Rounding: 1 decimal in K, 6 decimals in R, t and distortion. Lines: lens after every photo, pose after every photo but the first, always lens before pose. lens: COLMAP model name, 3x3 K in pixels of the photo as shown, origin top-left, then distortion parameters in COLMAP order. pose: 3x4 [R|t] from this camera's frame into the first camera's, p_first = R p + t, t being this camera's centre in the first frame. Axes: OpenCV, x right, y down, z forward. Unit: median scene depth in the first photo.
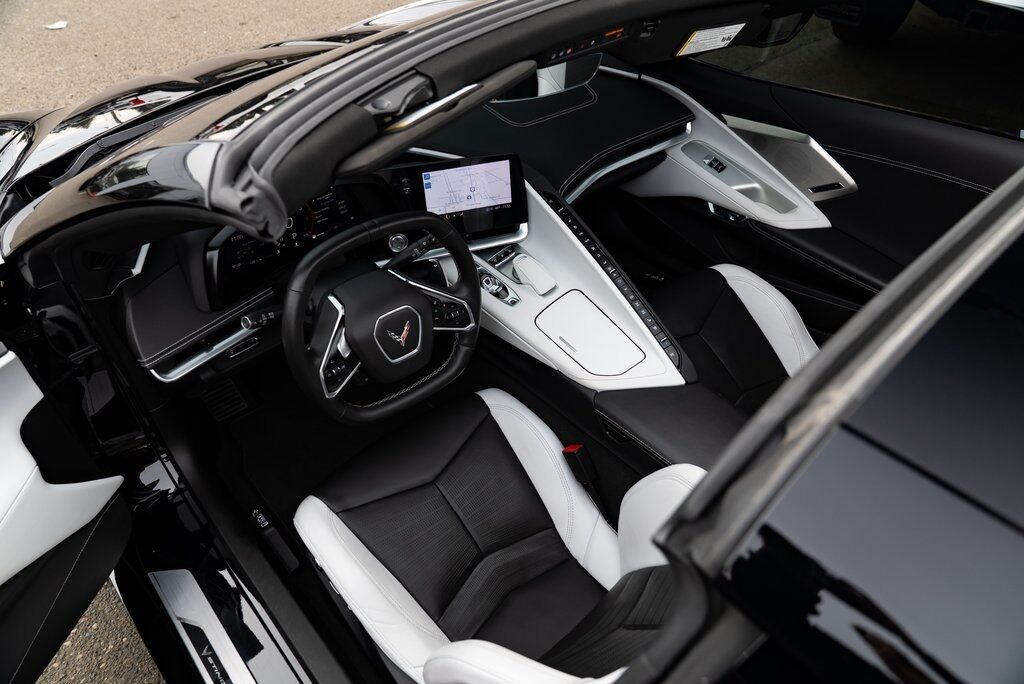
lens RADIAL K [[687.3, 0, 512.3], [0, 687.3, 342.6], [0, 0, 1]] dist [-0.029028, 0.015454]
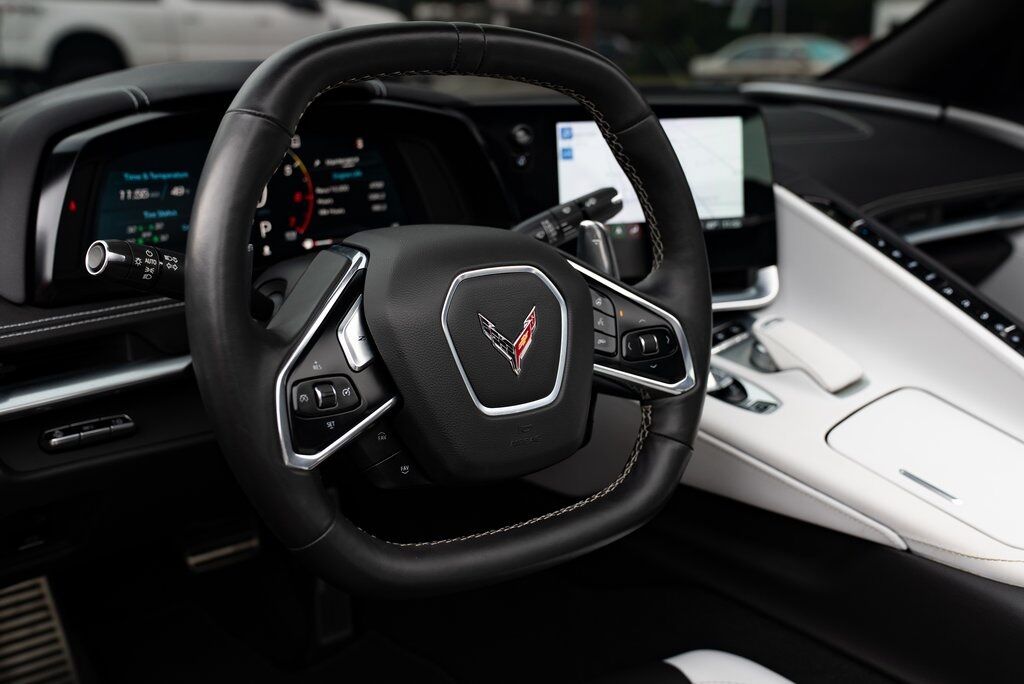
lens RADIAL K [[1050.9, 0, 521.0], [0, 1050.9, 343.3], [0, 0, 1]] dist [0.007129, 0.000000]
pose [[0.996497, 0.014952, -0.082286, -0.091048], [-0.049366, 0.899363, -0.434406, 0.186104], [0.067510, 0.436946, 0.896951, 0.409705]]
